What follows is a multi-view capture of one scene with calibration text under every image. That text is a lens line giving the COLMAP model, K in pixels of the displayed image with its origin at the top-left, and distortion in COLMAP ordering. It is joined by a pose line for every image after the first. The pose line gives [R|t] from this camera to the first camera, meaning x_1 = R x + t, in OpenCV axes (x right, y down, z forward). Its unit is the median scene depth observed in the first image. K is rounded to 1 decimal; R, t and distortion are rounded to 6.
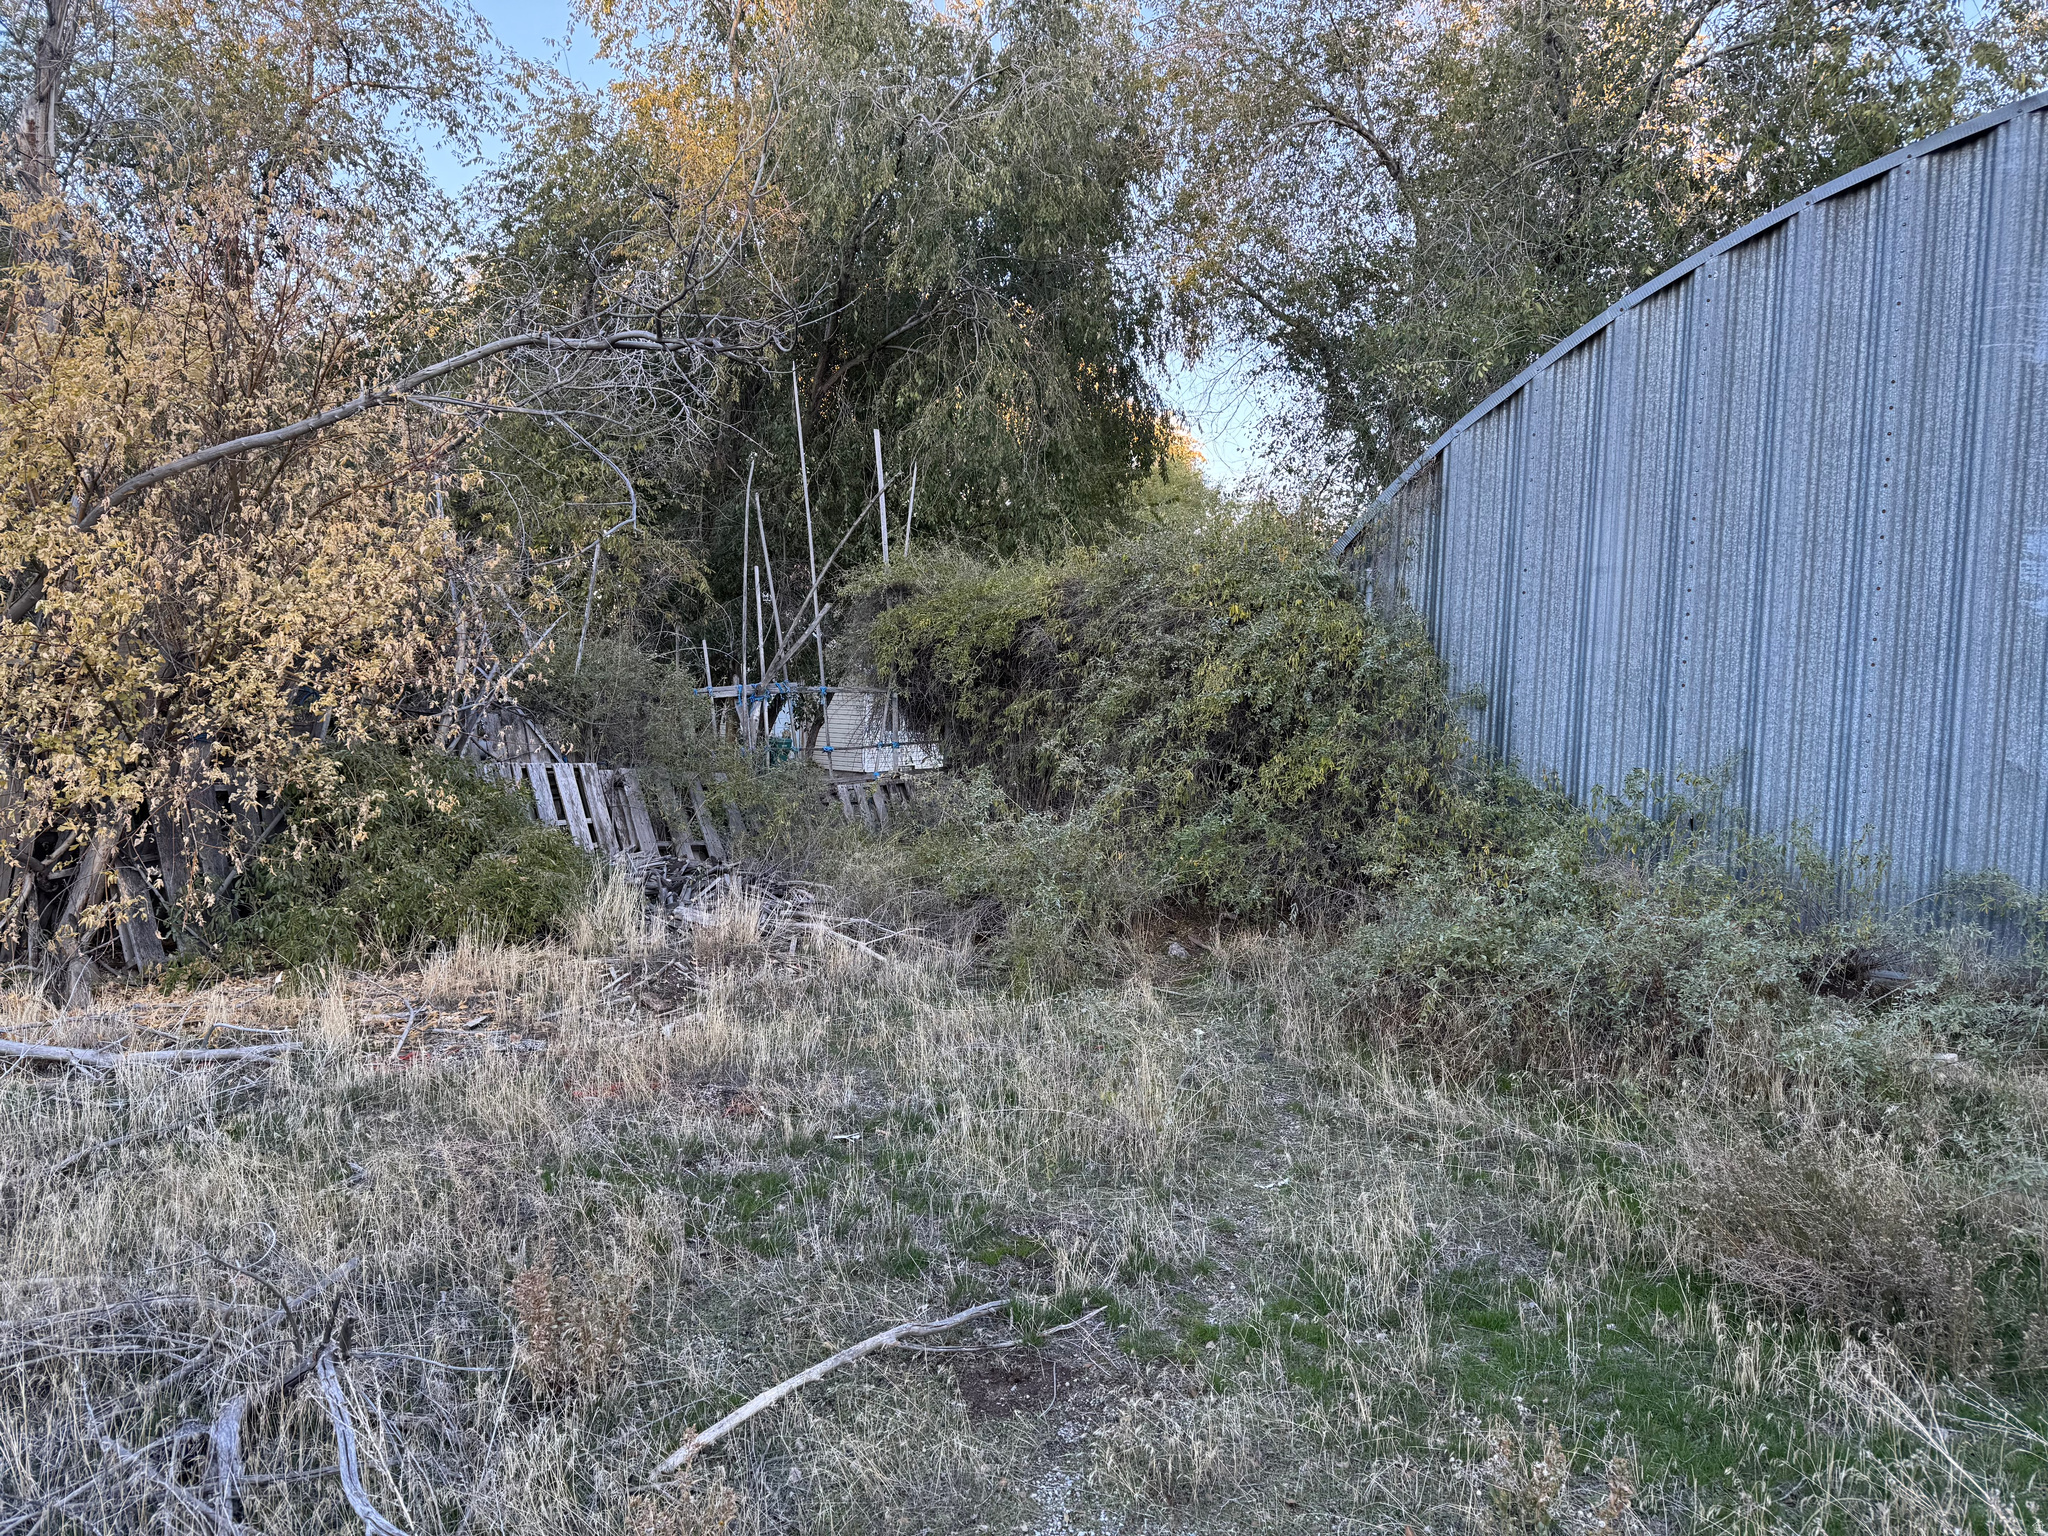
lens RADIAL K [[1434.1, 0, 1017.2], [0, 1434.1, 753.7], [0, 0, 1]] dist [0.039147, -0.055510]
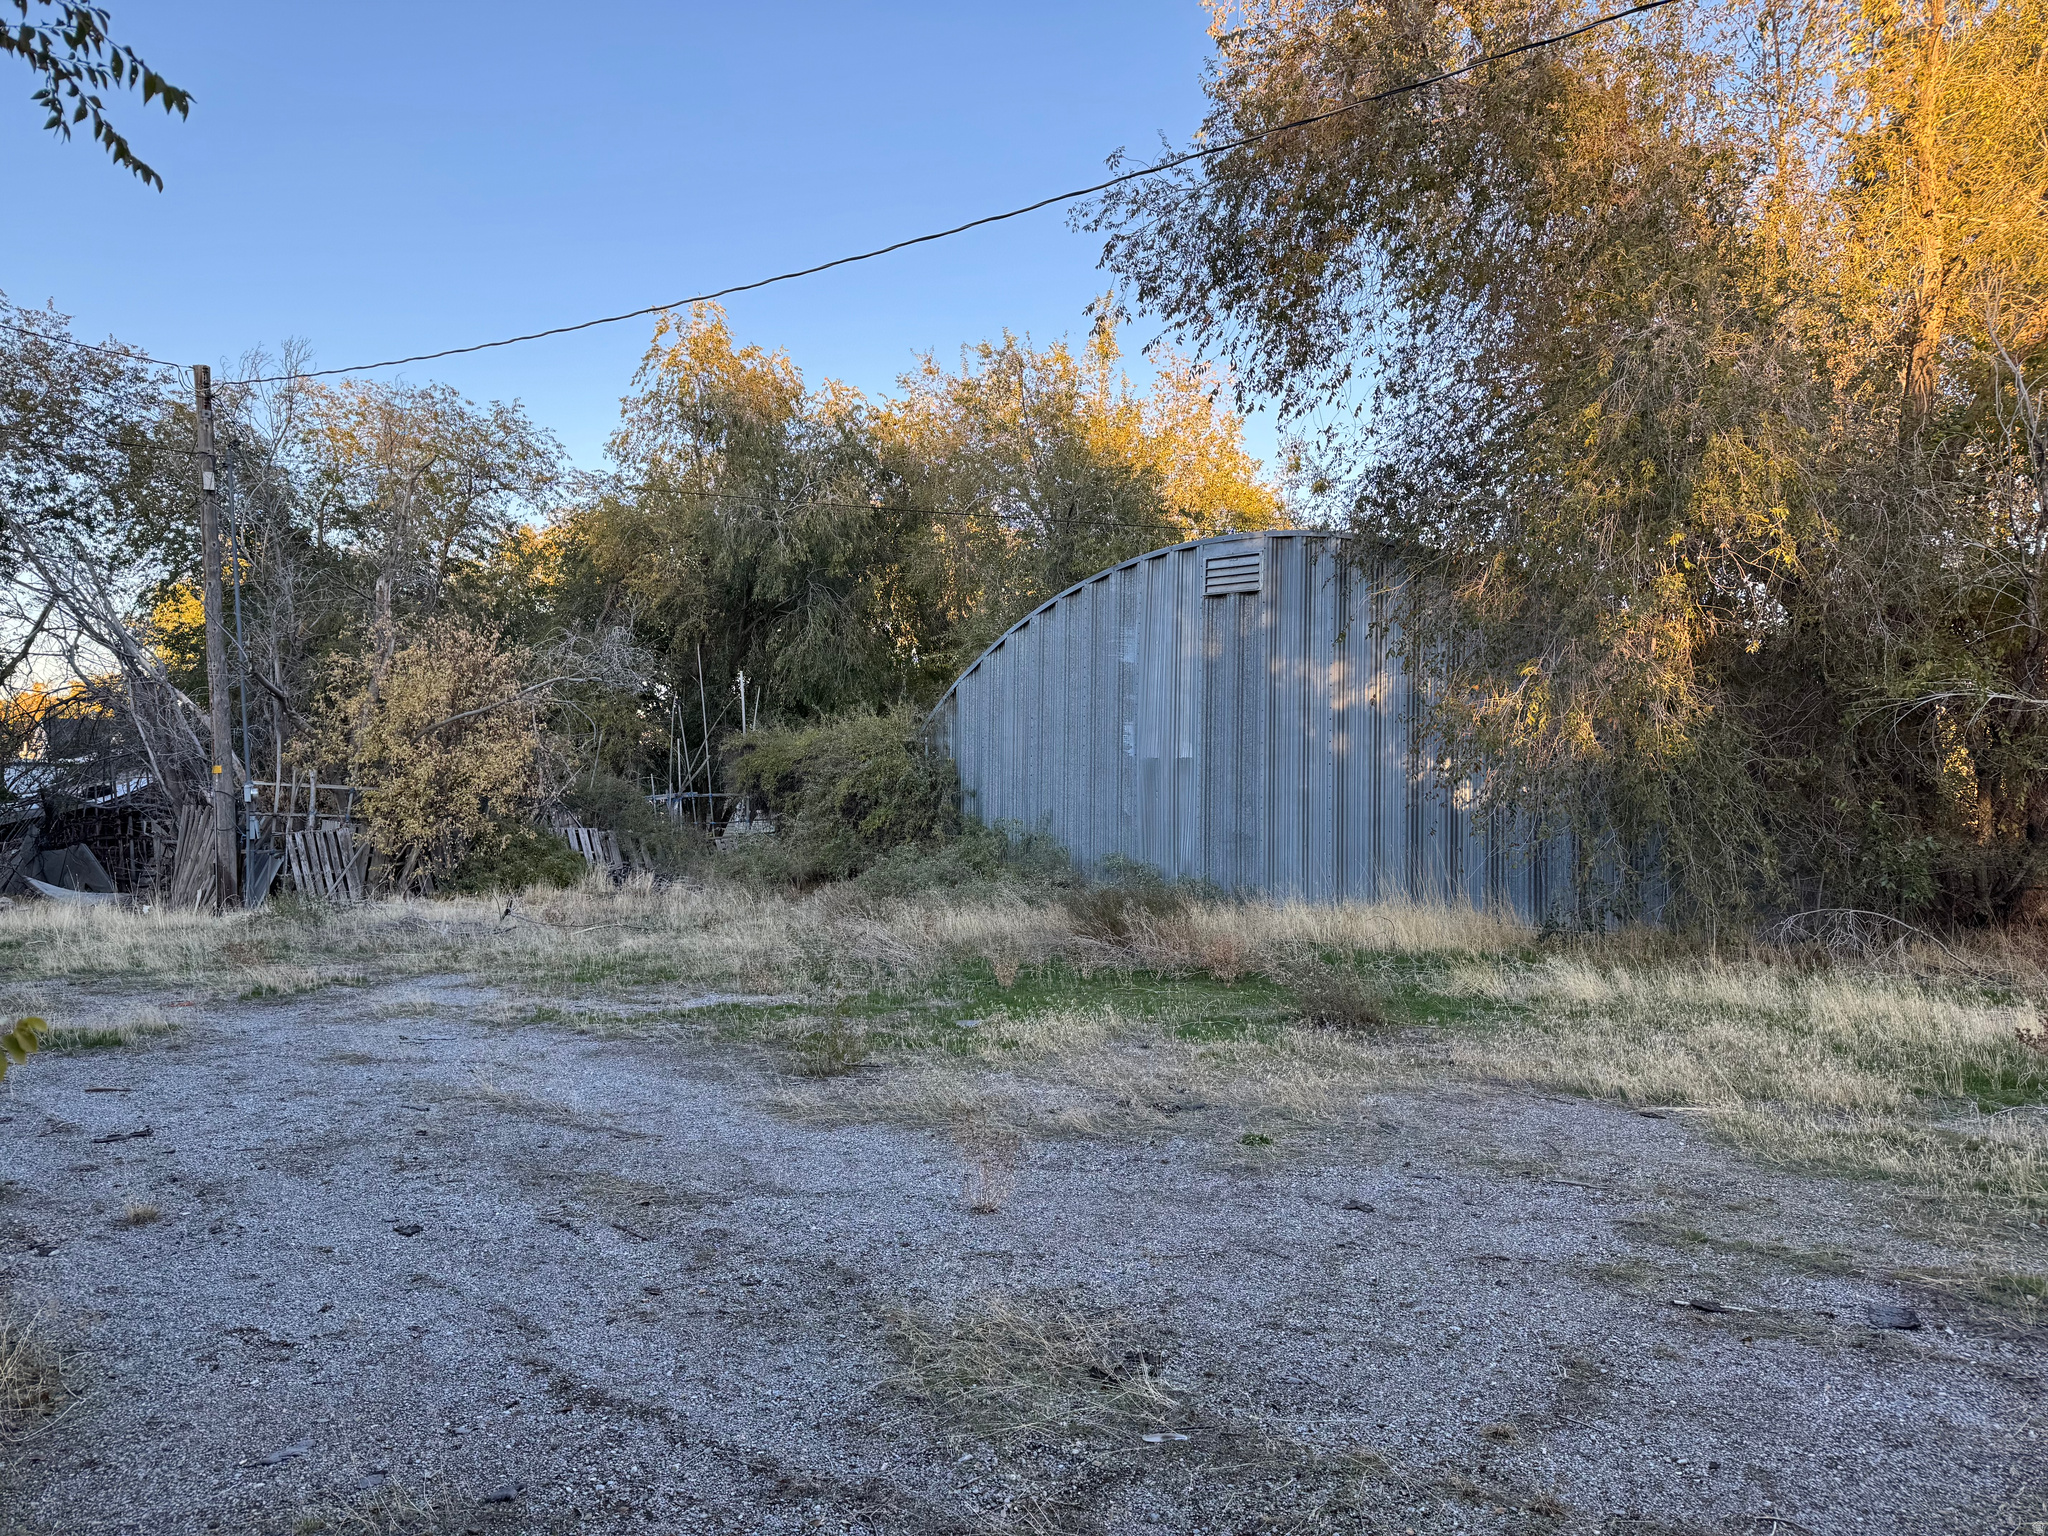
lens RADIAL K [[1434.1, 0, 1017.2], [0, 1434.1, 753.7], [0, 0, 1]] dist [0.039147, -0.055510]
pose [[0.997677, -0.026231, -0.062864, 0.567712], [0.021238, 0.996663, -0.078817, 0.089146], [0.064722, 0.077299, 0.994905, -1.361072]]
